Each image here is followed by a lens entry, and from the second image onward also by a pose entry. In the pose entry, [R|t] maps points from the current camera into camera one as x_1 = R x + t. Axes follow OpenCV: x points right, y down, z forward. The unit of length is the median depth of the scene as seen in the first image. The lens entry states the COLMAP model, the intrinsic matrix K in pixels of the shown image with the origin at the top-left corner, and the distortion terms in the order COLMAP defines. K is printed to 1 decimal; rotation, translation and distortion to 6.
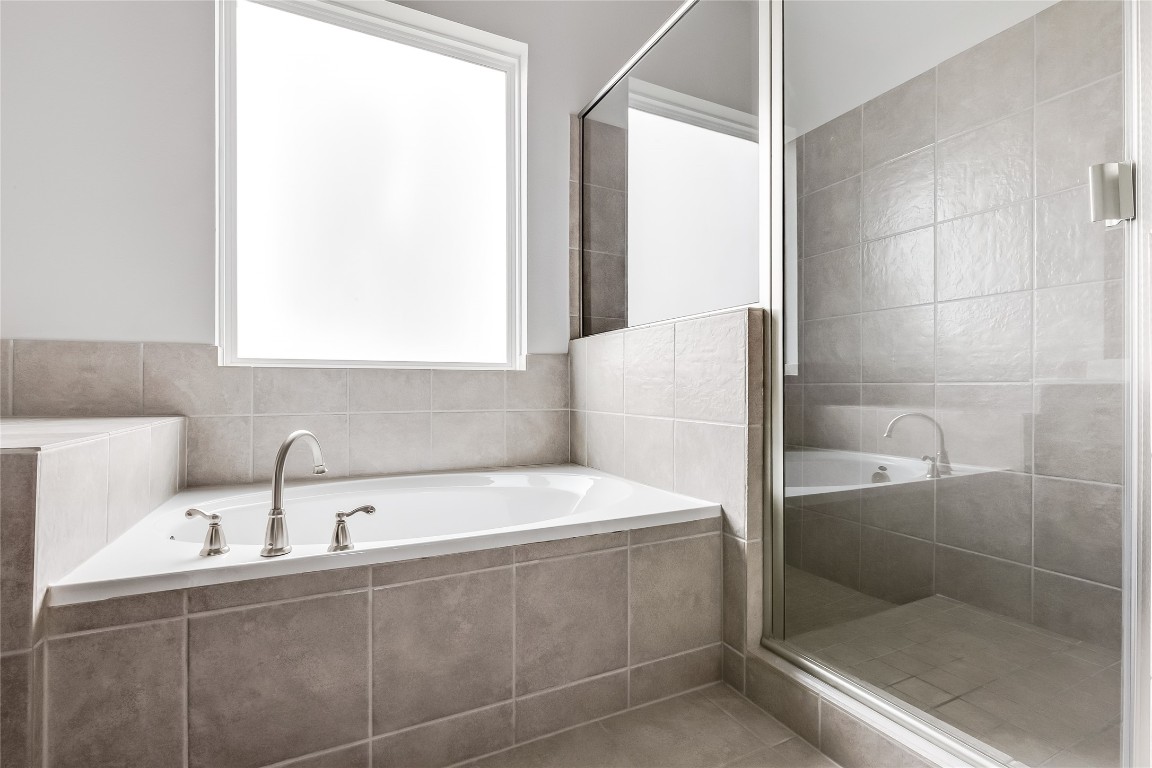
lens RADIAL K [[521.7, 0, 574.3], [0, 521.7, 387.9], [0, 0, 1]] dist [-0.001931, -0.000252]
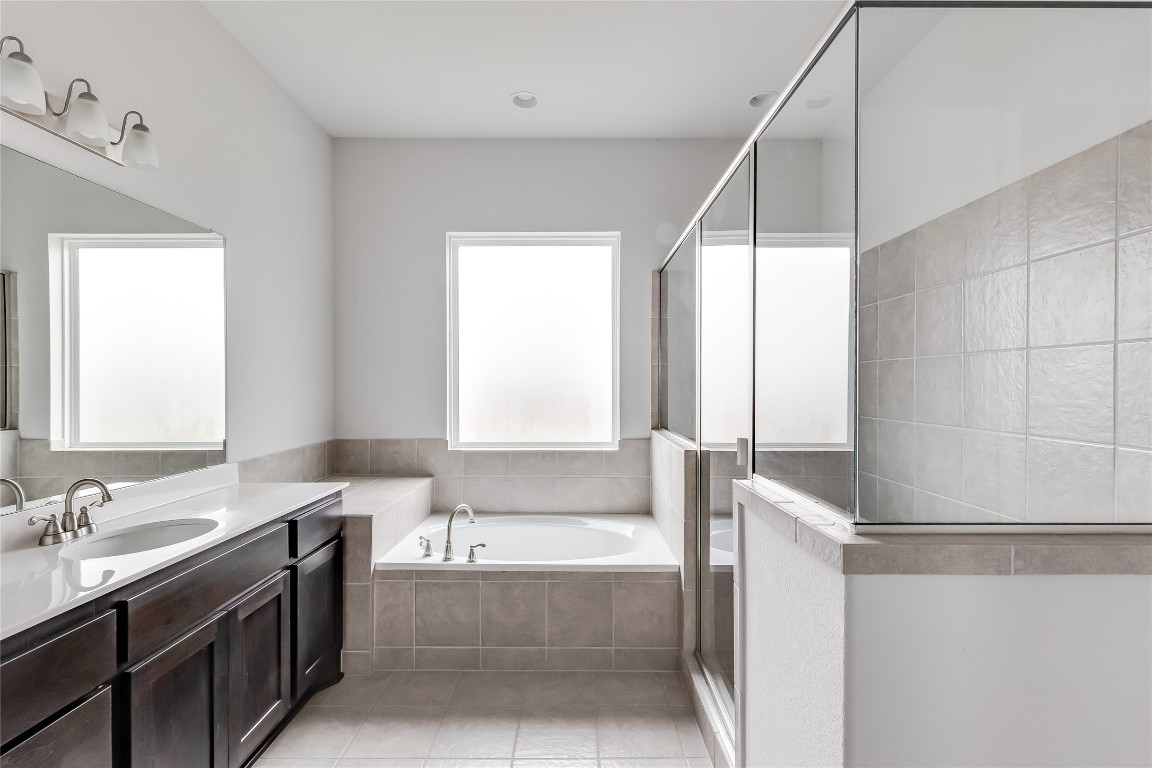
lens RADIAL K [[521.7, 0, 574.3], [0, 521.7, 387.9], [0, 0, 1]] dist [-0.001931, -0.000252]
pose [[0.894015, 0.001718, -0.448034, 0.798640], [0.000312, 0.999990, 0.004457, -0.377409], [0.448037, -0.004124, 0.894005, -0.683368]]
